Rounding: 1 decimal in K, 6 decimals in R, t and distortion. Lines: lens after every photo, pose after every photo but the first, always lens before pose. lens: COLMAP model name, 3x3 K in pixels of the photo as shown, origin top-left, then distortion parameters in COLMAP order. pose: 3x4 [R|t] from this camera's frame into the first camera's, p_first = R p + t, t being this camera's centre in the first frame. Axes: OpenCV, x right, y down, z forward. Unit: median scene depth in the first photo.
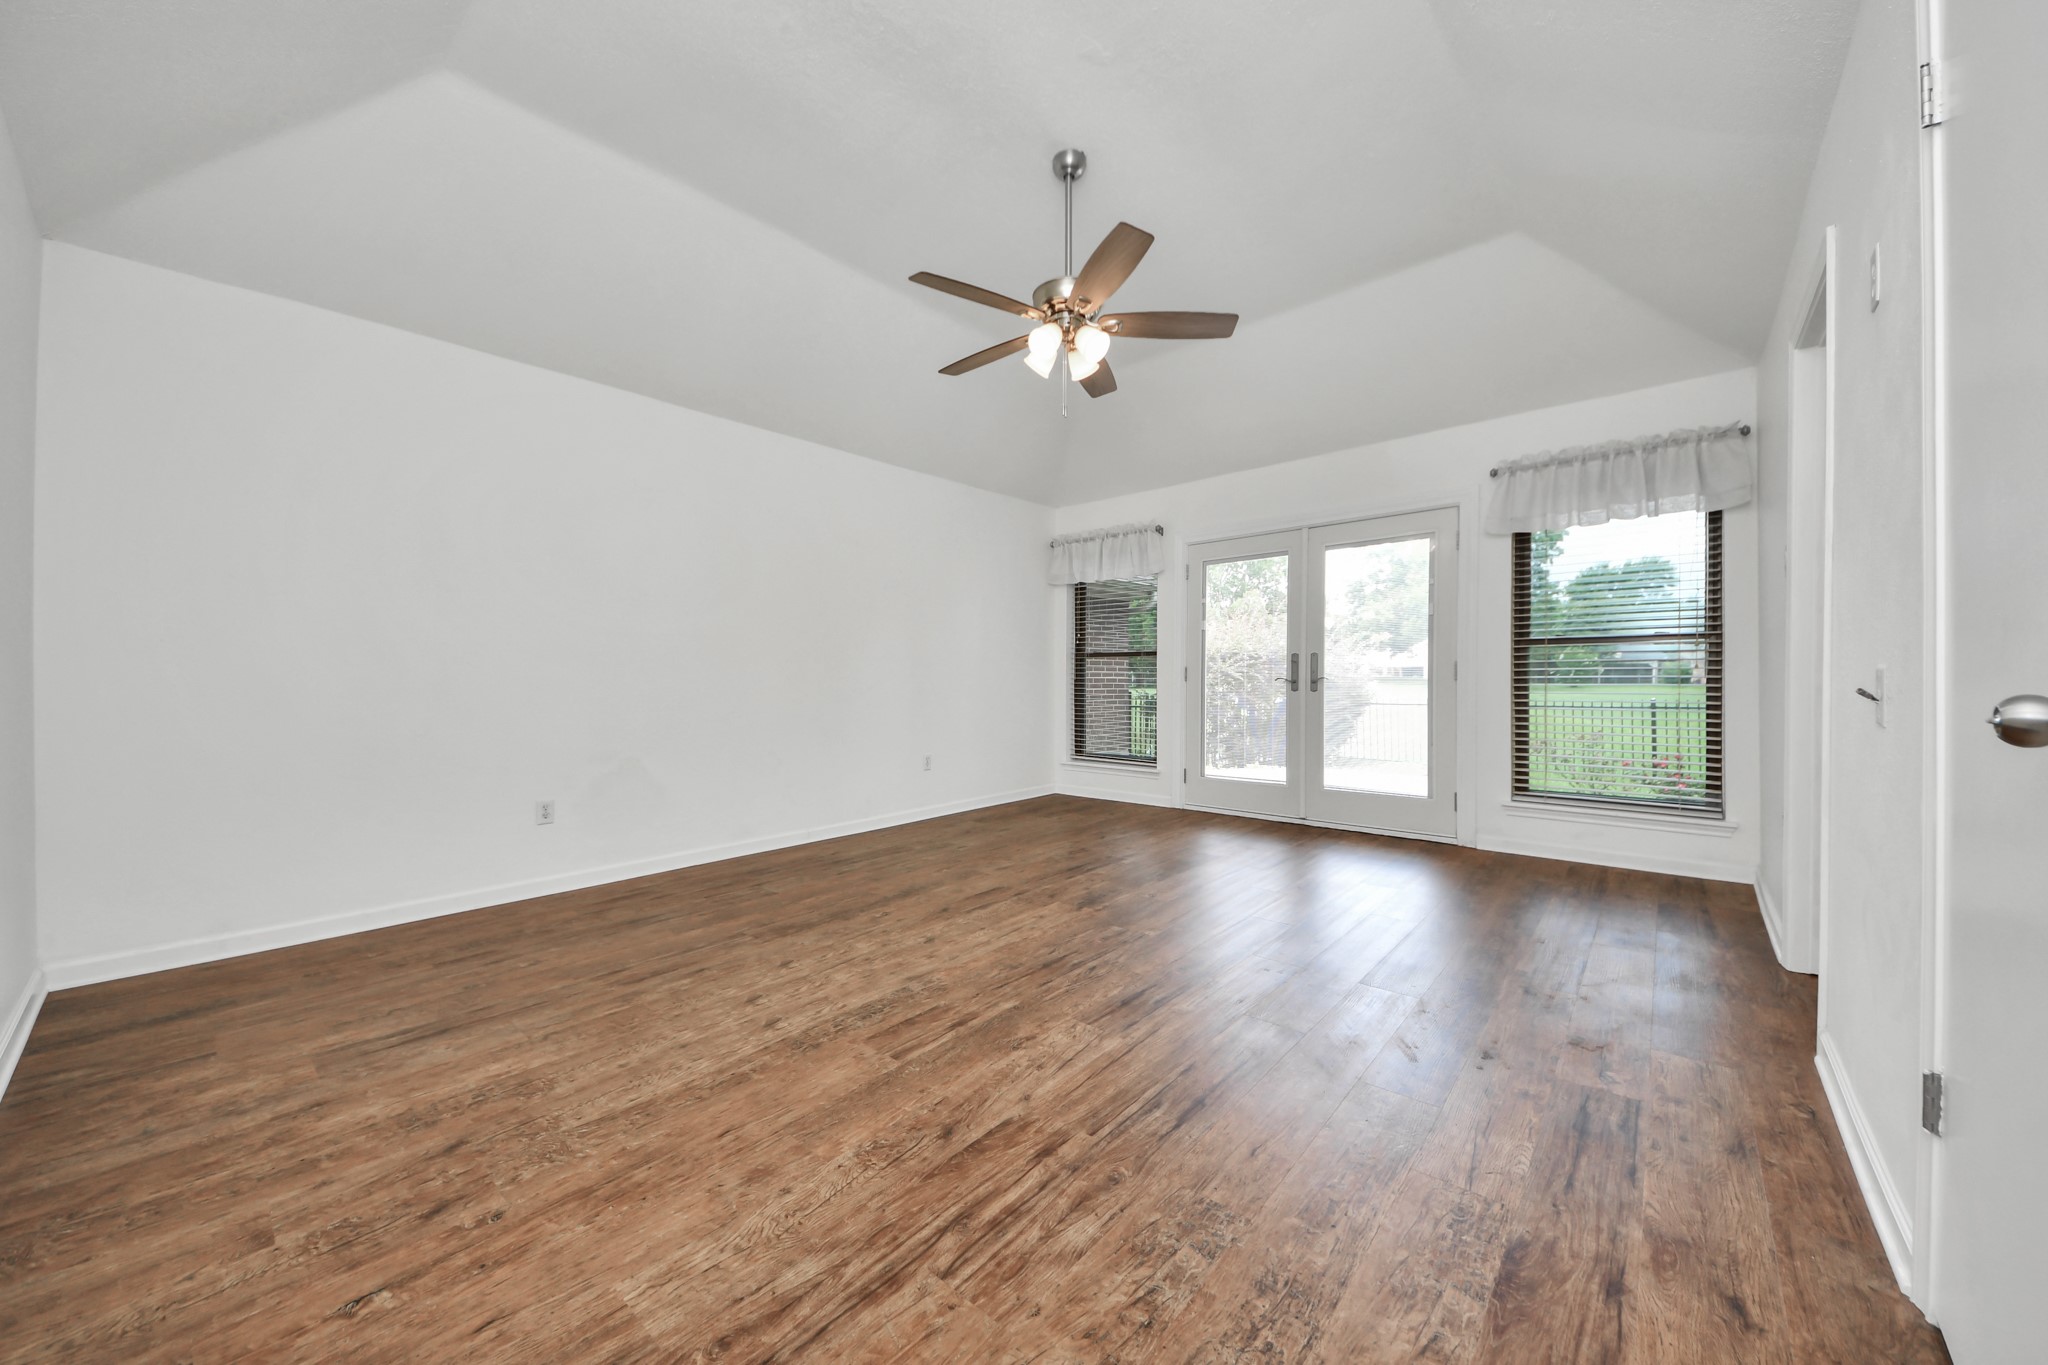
lens RADIAL K [[739.3, 0, 1032.8], [0, 739.3, 672.9], [0, 0, 1]] dist [-0.001033, -0.001611]
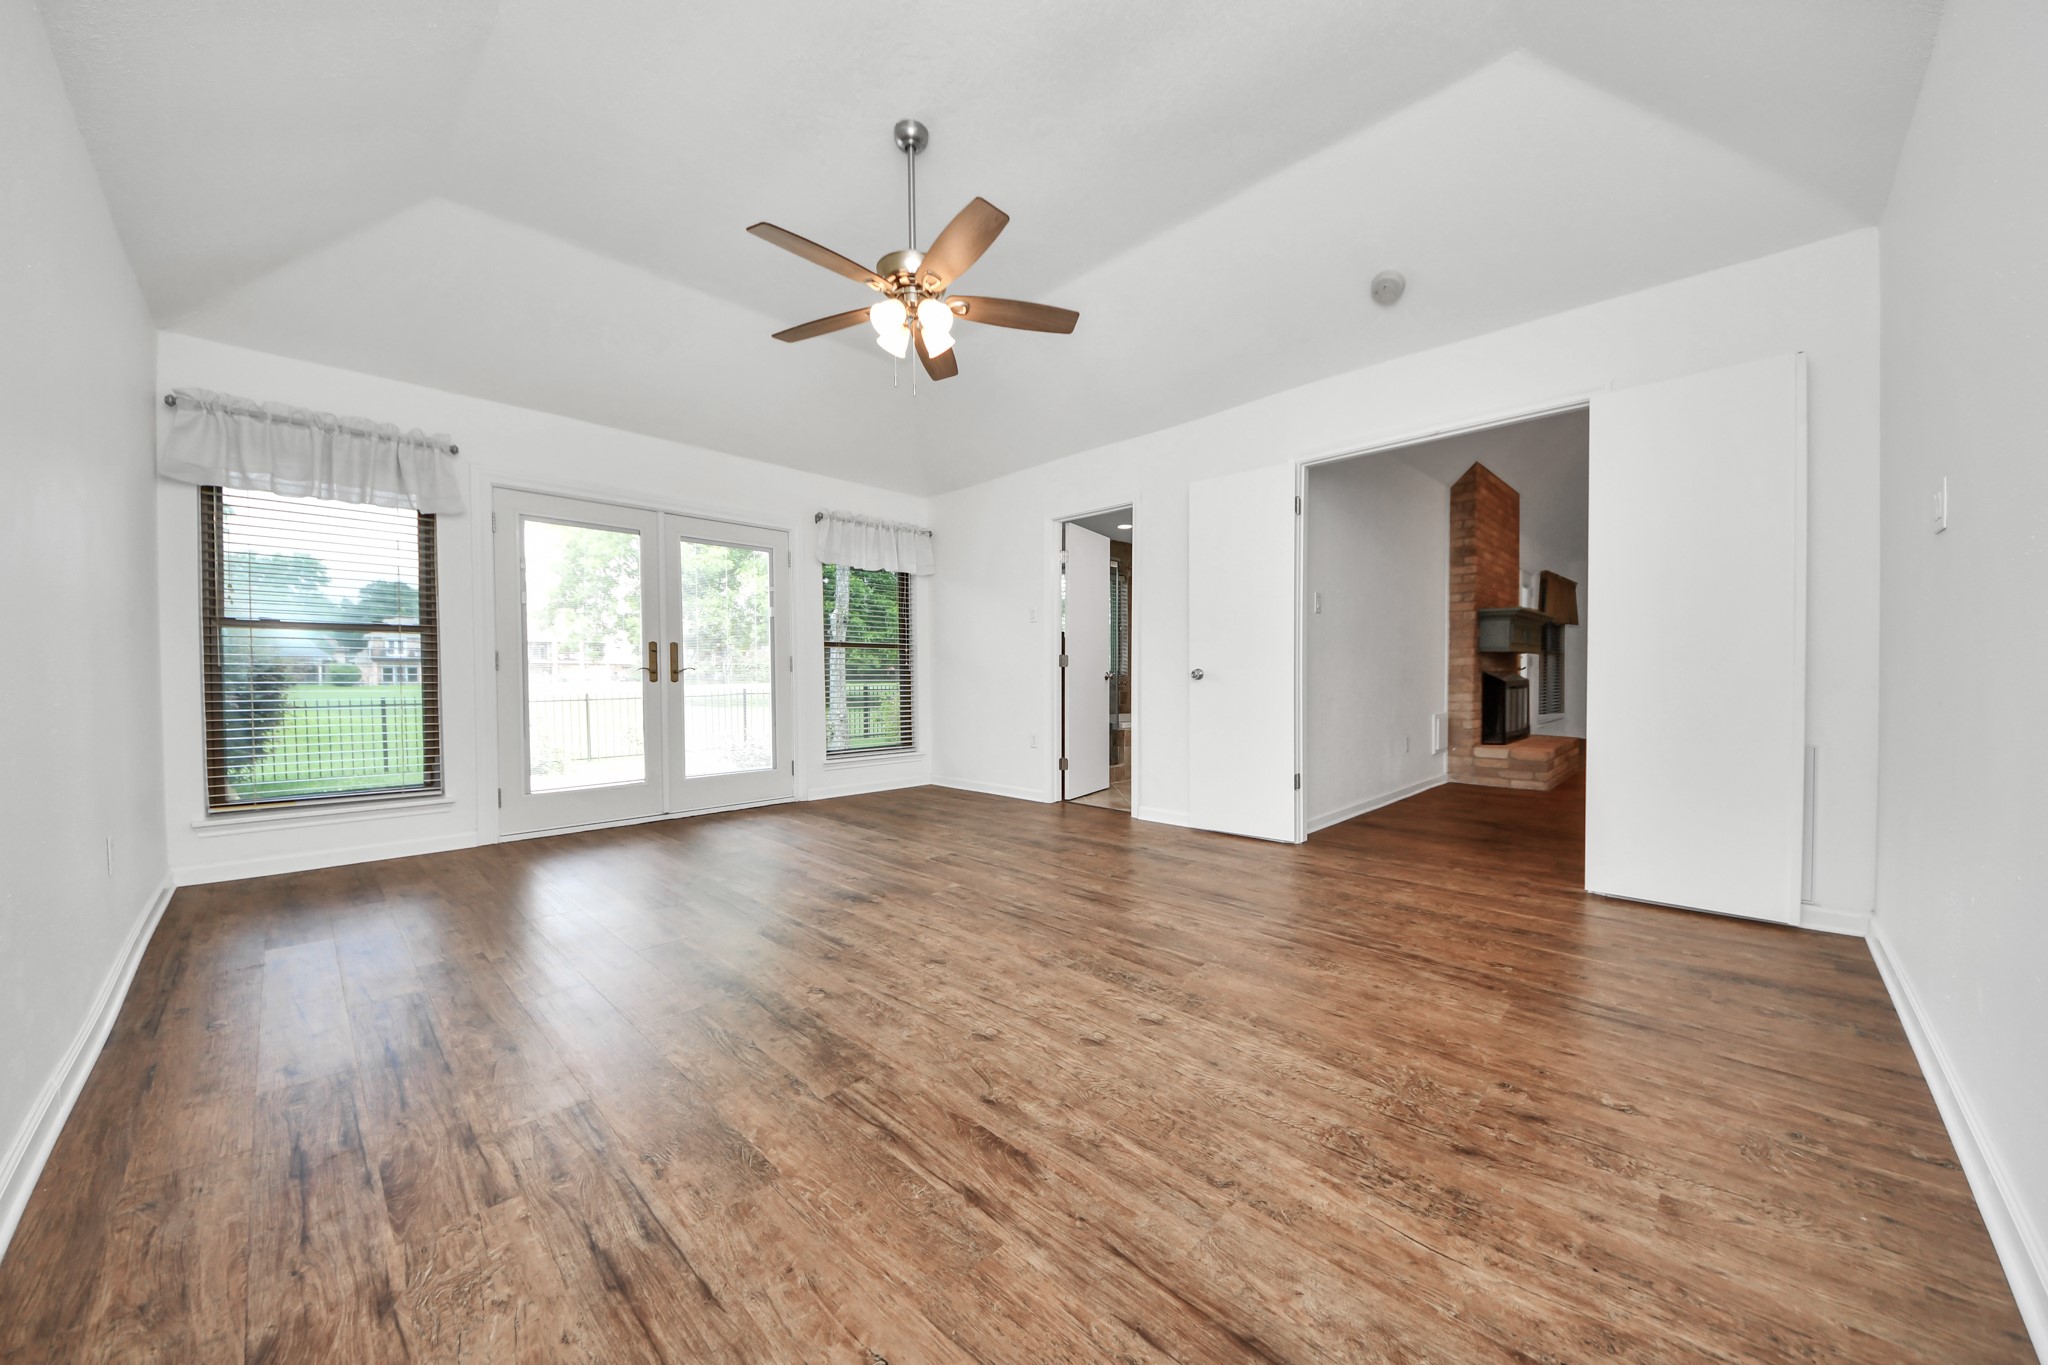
lens RADIAL K [[736.8, 0, 1024.0], [0, 736.8, 682.5], [0, 0, 1]] dist [0.029834, -0.007963]
pose [[0.058450, -0.009758, 0.998243, -1.346251], [-0.000098, 0.999952, 0.009781, 0.040278], [-0.998290, -0.000670, 0.058446, 1.156131]]
